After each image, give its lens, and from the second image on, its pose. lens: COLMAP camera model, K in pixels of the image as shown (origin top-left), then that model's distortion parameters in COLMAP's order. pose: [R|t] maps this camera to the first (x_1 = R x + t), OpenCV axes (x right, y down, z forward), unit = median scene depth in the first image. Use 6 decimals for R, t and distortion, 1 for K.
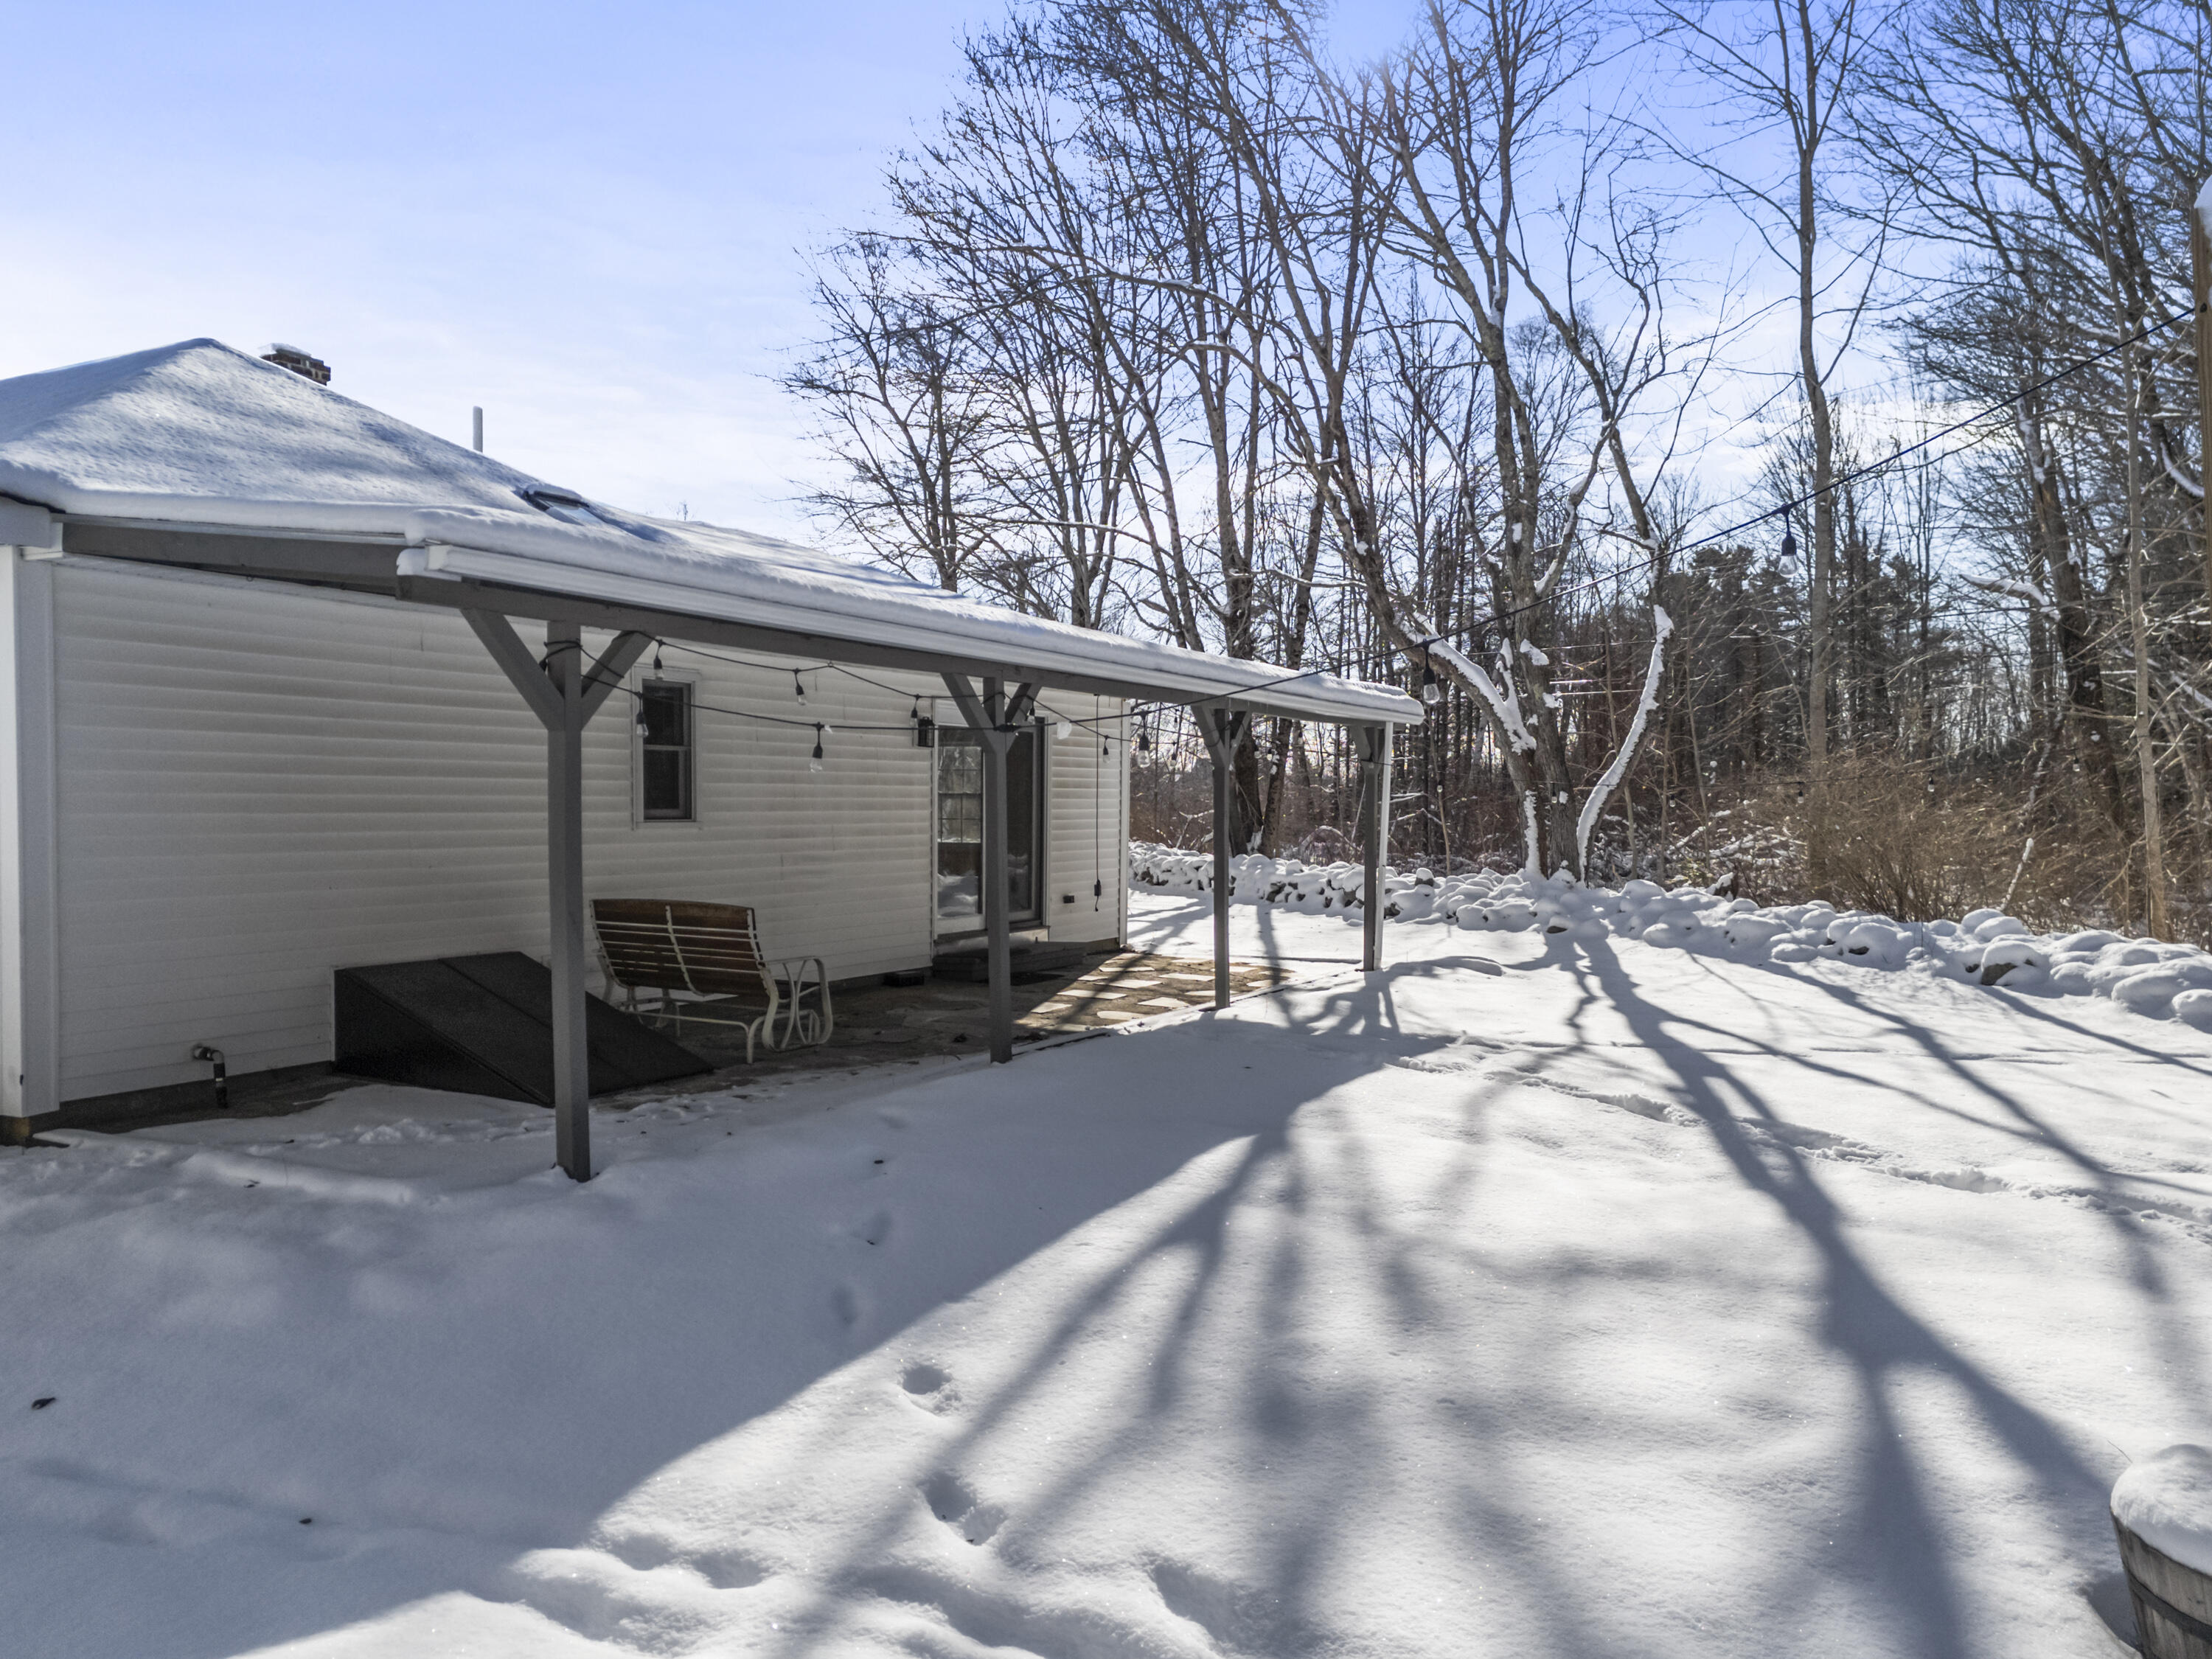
lens RADIAL K [[1672.6, 0, 1052.3], [0, 1672.6, 833.4], [0, 0, 1]] dist [0.082436, -0.072395]
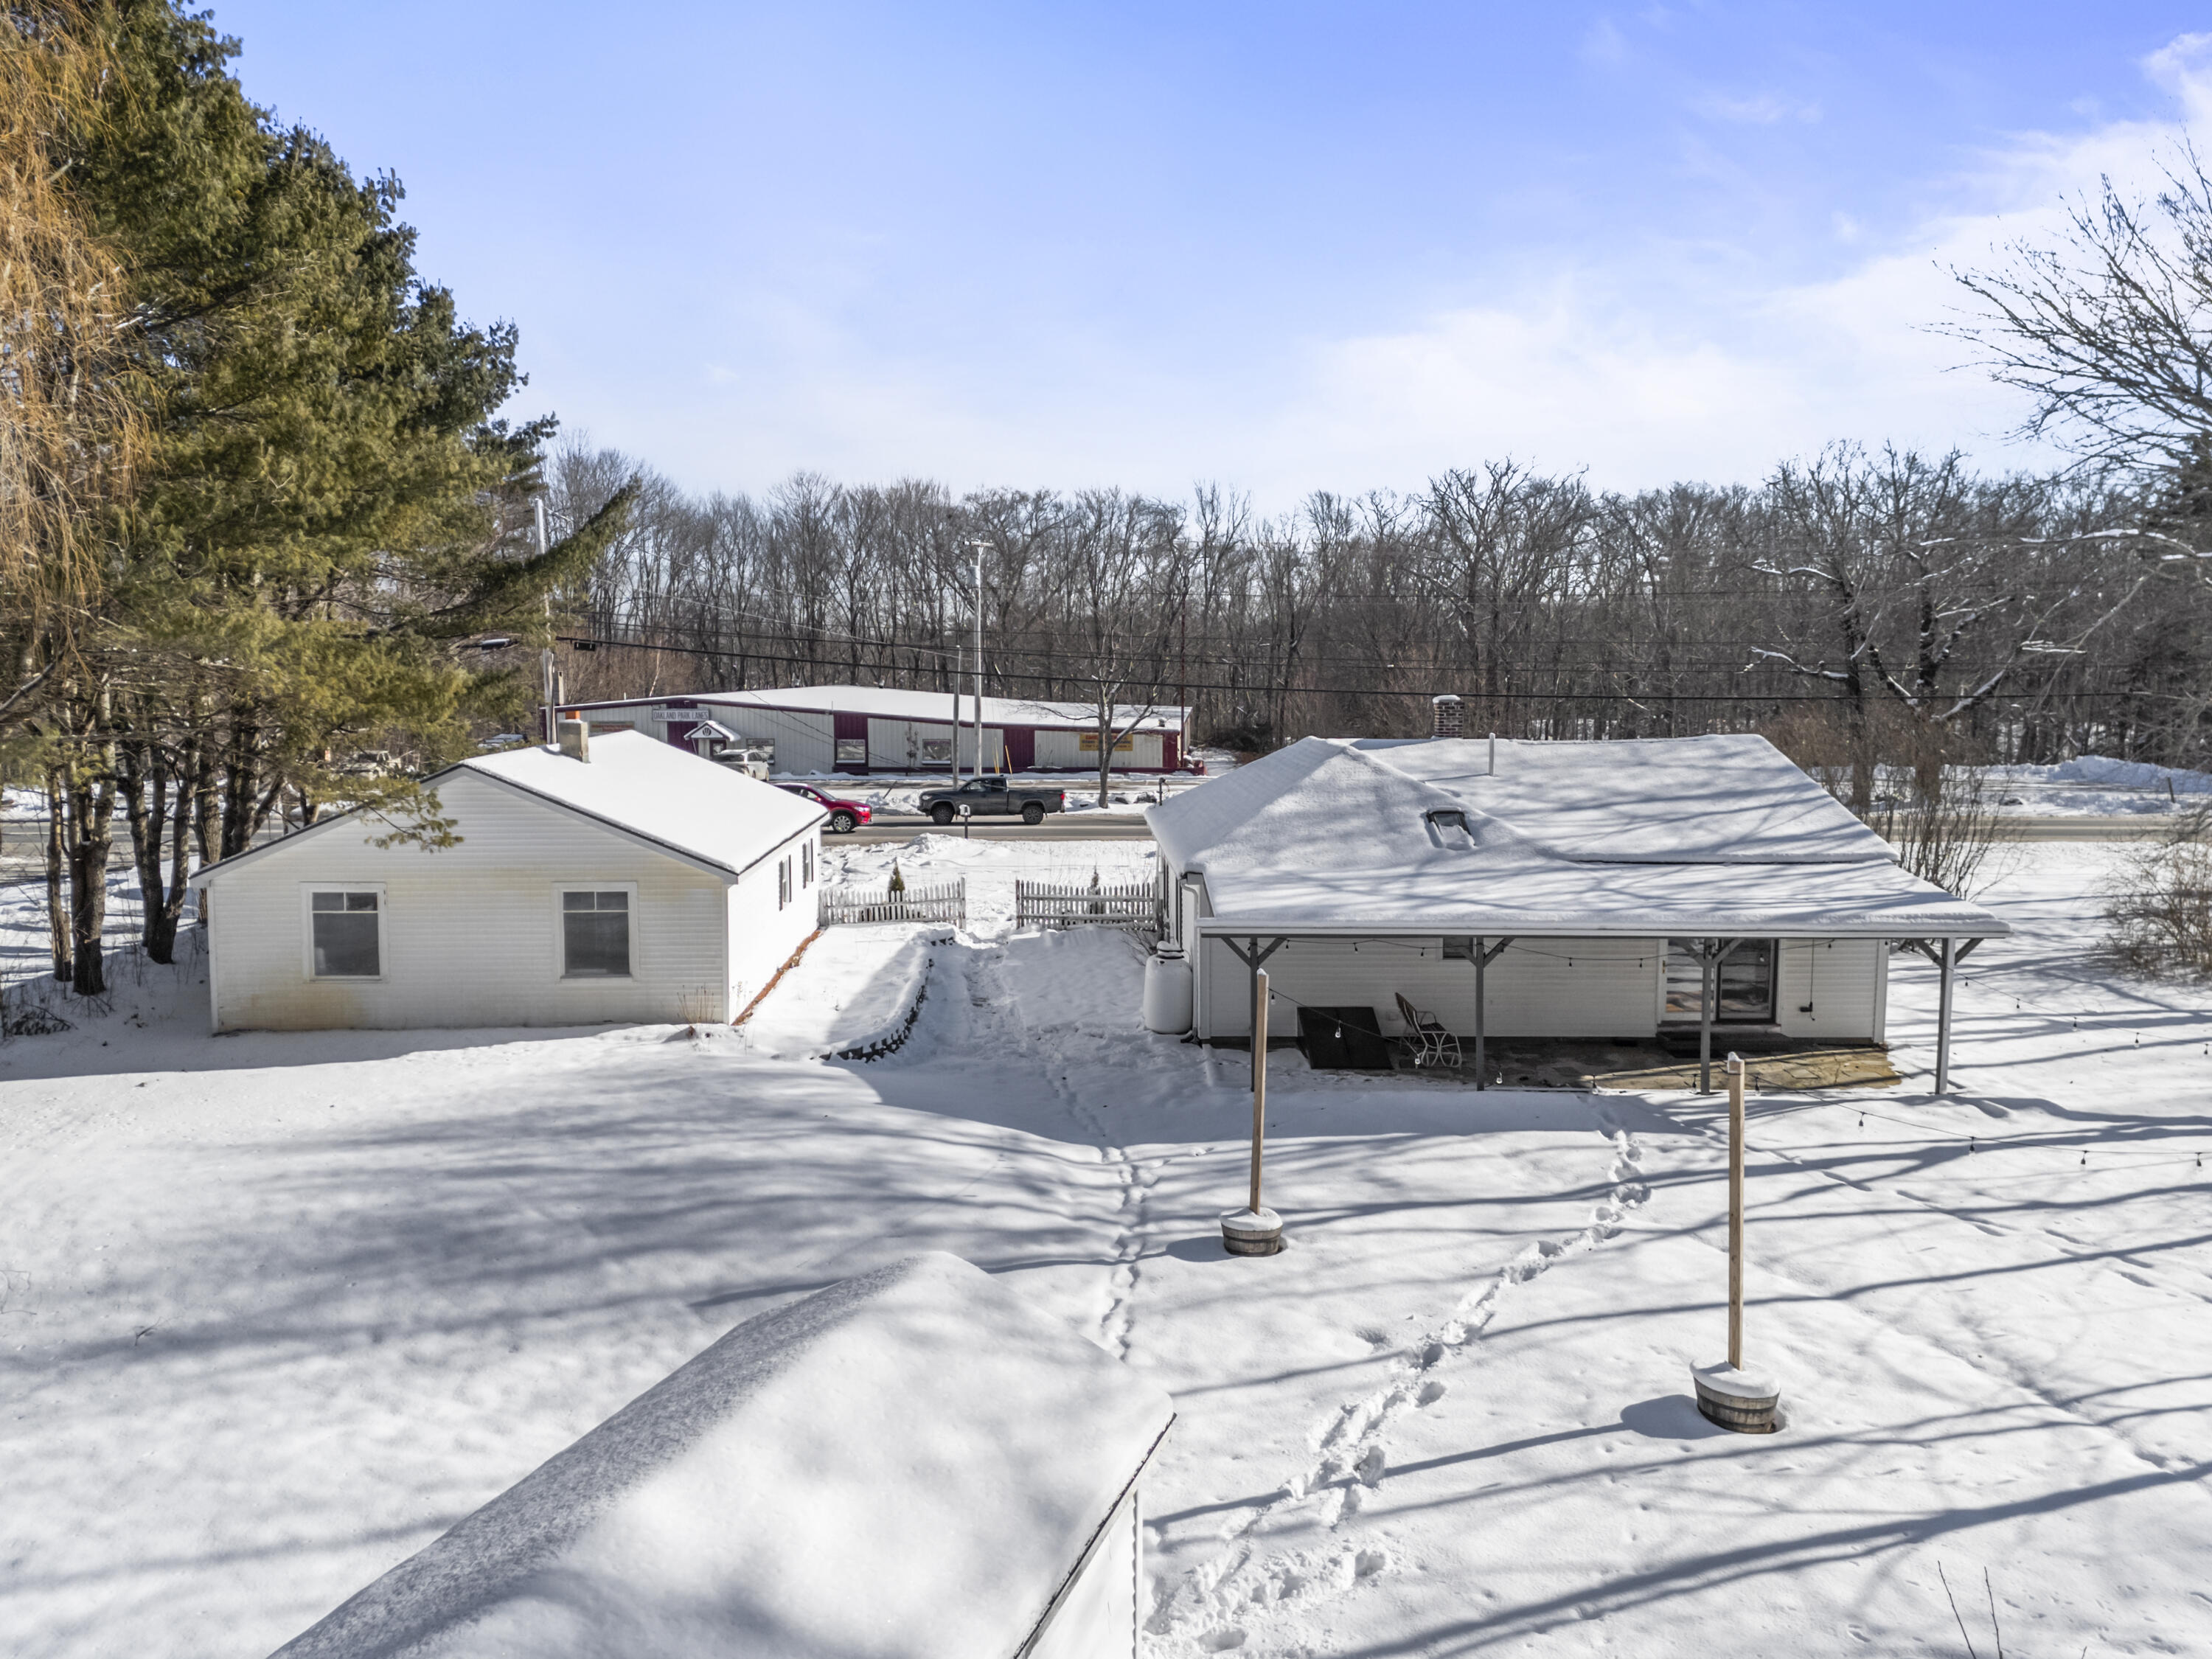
lens RADIAL K [[1564.0, 0, 1067.8], [0, 1564.0, 829.9], [0, 0, 1]] dist [0.080255, -0.057652]
pose [[0.499938, 0.084801, -0.861900, 2.189717], [-0.012702, 0.995806, 0.090608, -0.603436], [0.865968, -0.034351, 0.498918, -0.934822]]
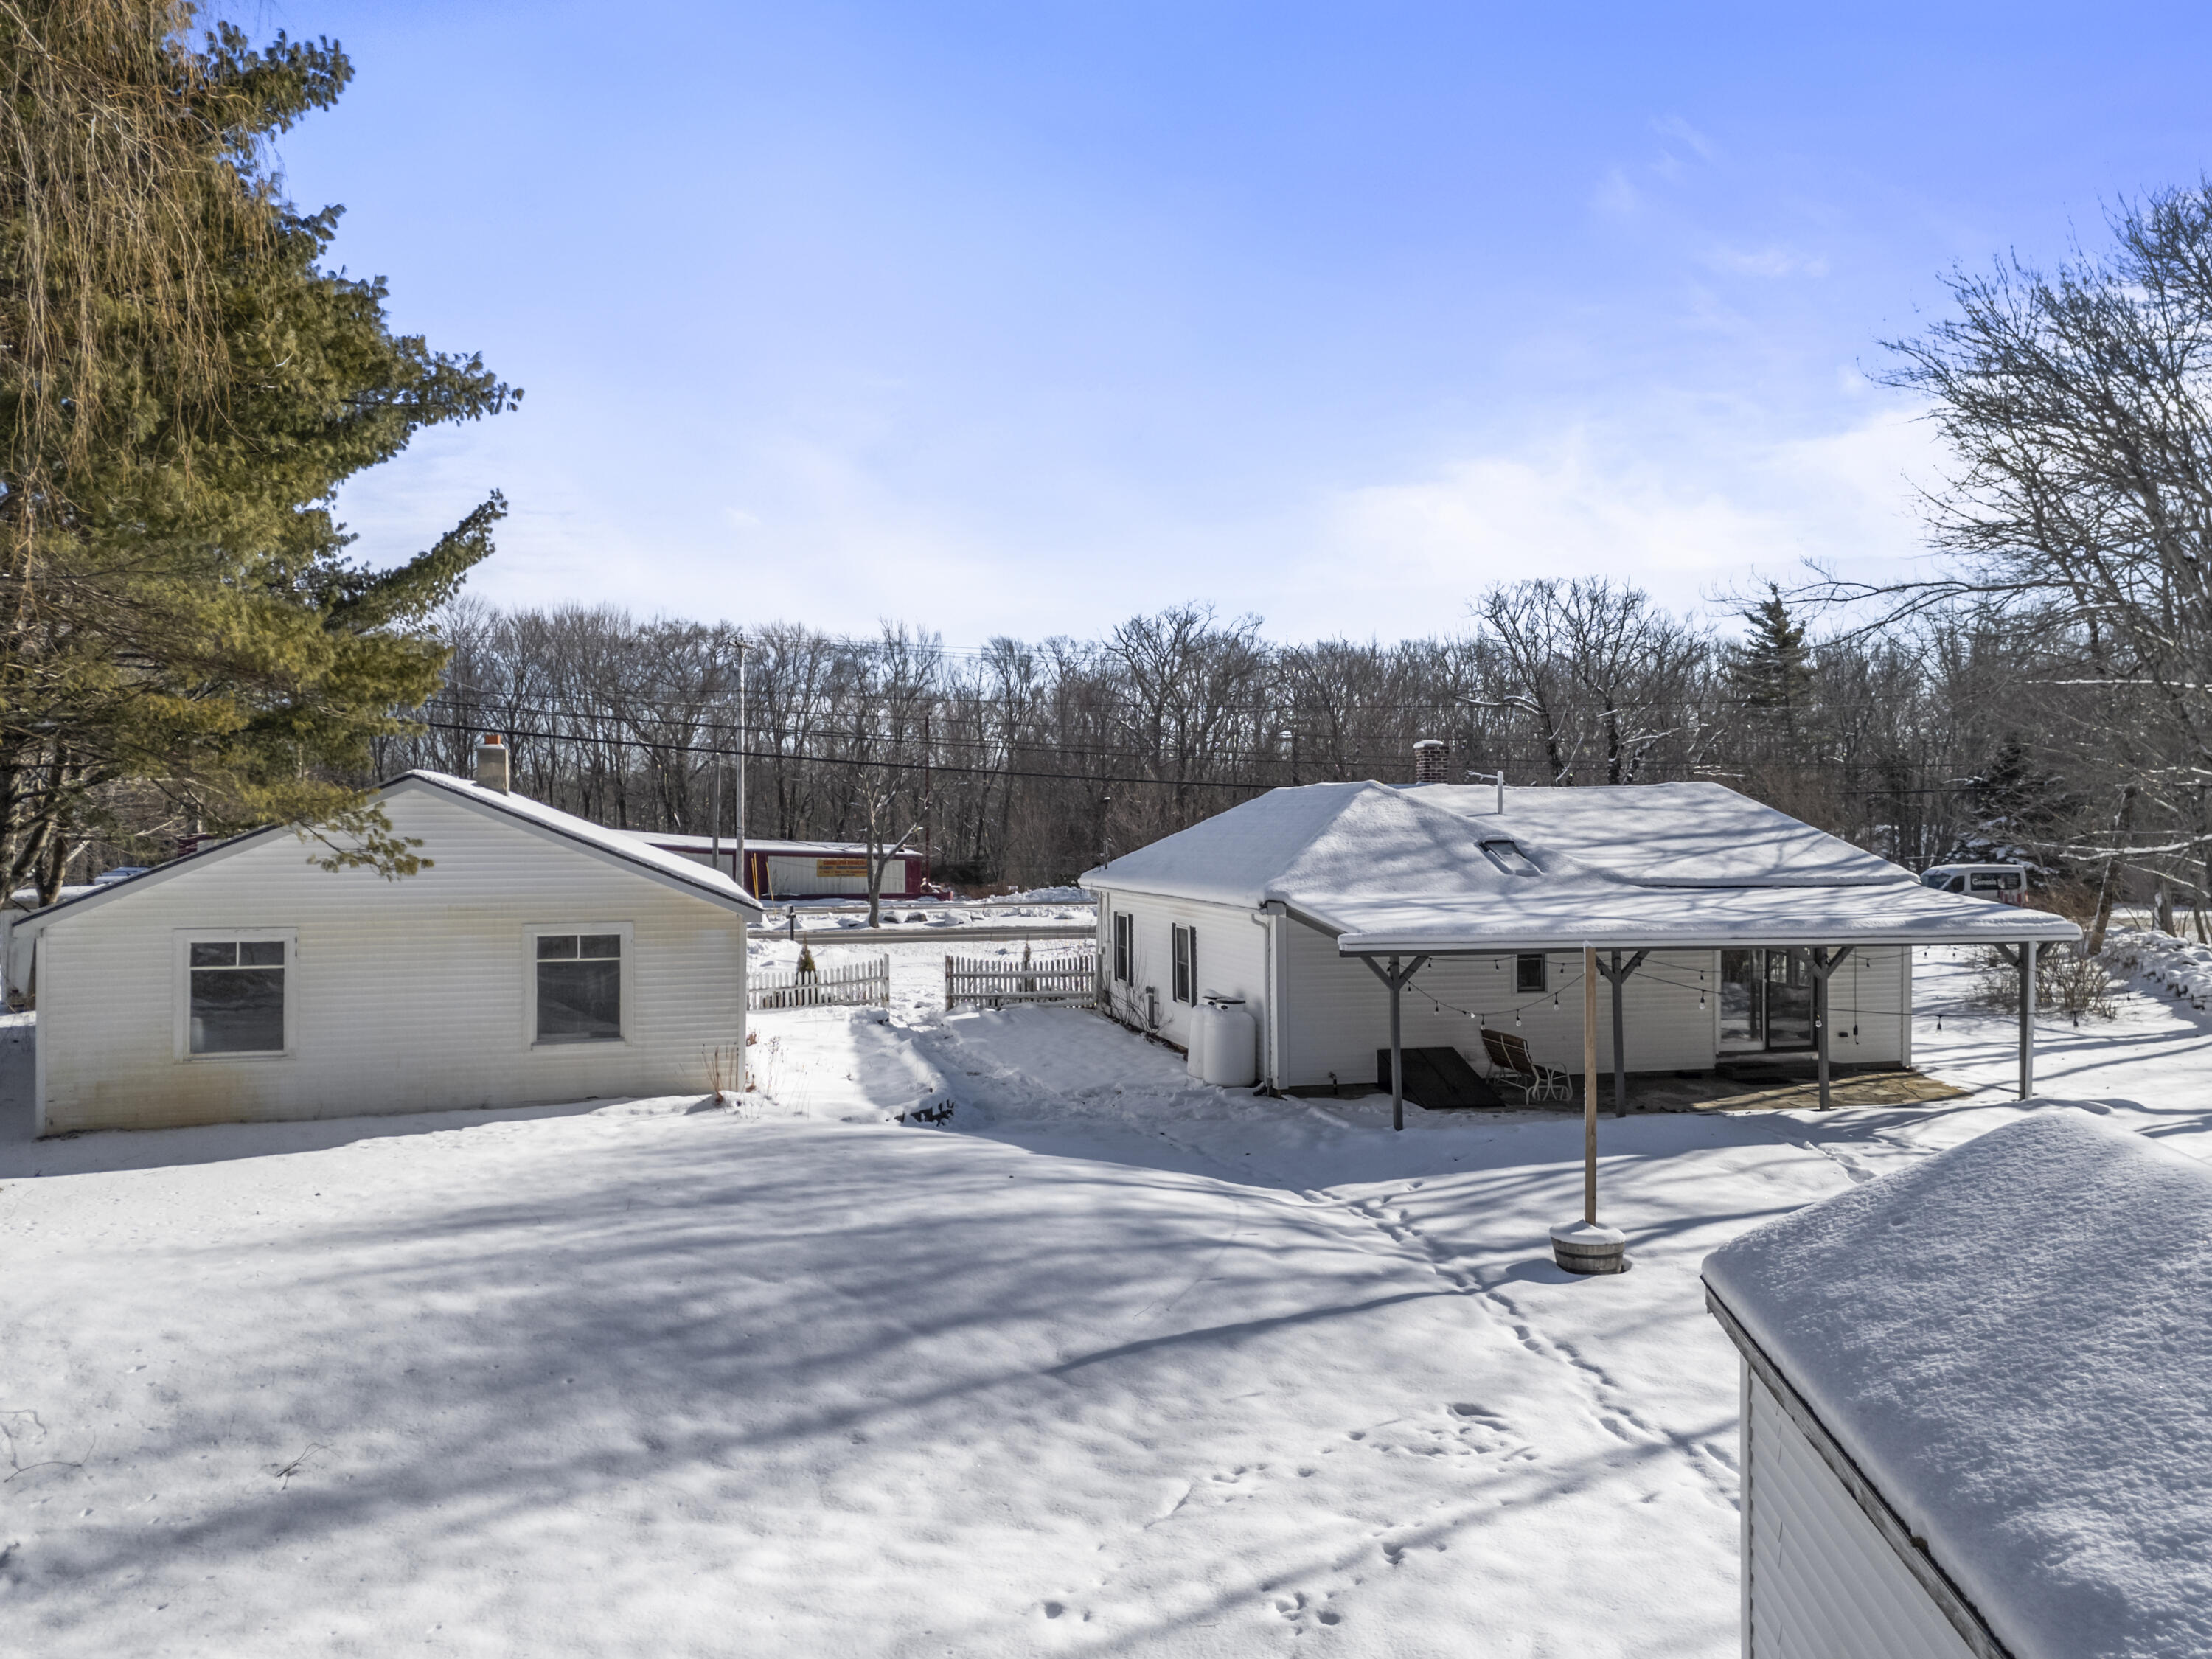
lens RADIAL K [[1564.0, 0, 1067.8], [0, 1564.0, 829.9], [0, 0, 1]] dist [0.080255, -0.057652]
pose [[0.702182, -0.010193, -0.711924, 1.314410], [-0.007222, 0.999744, -0.021438, -0.277363], [0.711961, 0.020195, 0.701929, -1.461310]]
